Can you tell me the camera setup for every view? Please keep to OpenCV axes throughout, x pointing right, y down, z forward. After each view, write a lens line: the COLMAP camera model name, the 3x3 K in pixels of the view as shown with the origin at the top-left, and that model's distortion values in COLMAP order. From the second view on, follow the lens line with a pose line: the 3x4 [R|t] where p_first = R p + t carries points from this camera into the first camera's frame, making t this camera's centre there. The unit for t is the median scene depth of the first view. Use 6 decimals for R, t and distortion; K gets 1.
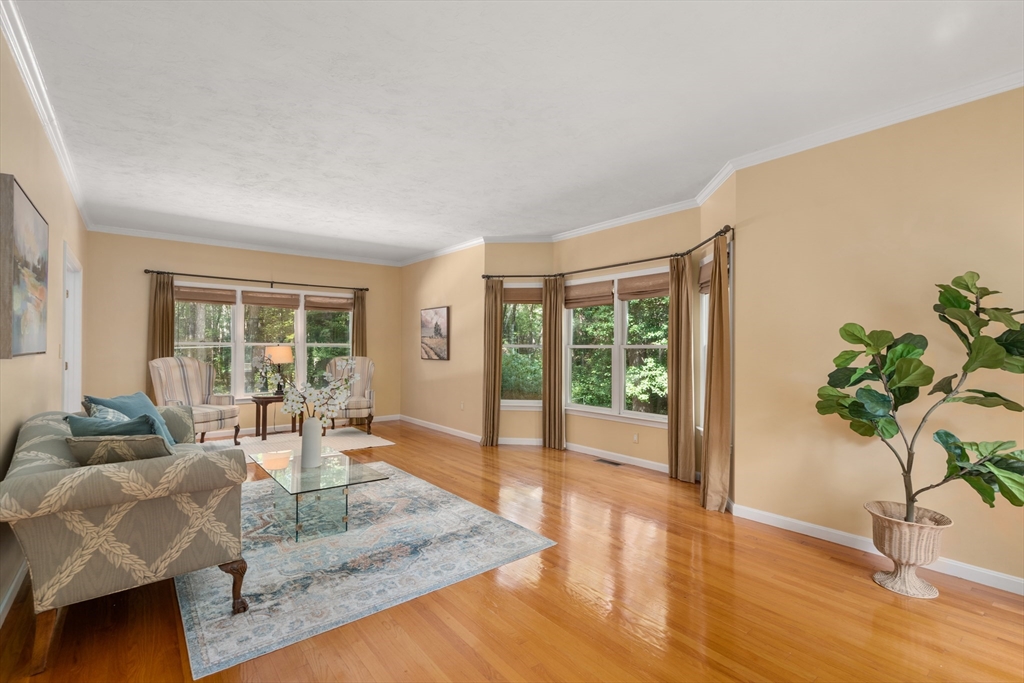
lens RADIAL K [[469.5, 0, 513.2], [0, 469.5, 342.7], [0, 0, 1]] dist [-0.003936, 0.000714]
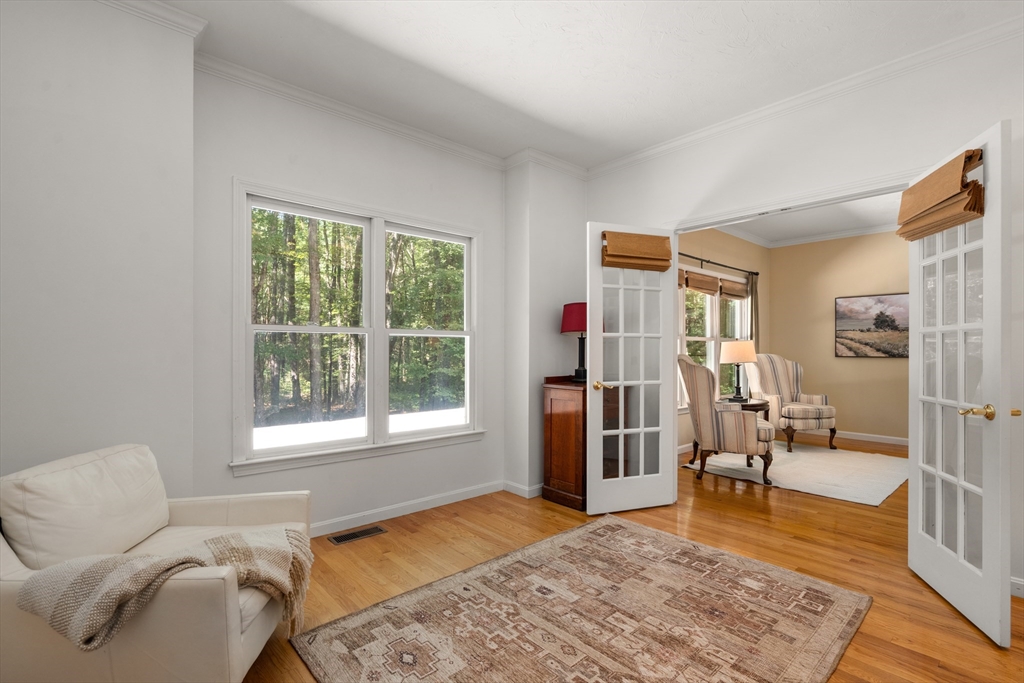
lens RADIAL K [[469.5, 0, 511.2], [0, 469.5, 345.5], [0, 0, 1]] dist [-0.003936, 0.000714]
pose [[0.998749, 0.004636, 0.049789, -0.840182], [-0.004346, 0.999973, -0.005930, 0.022562], [-0.049815, 0.005706, 0.998742, 0.202428]]
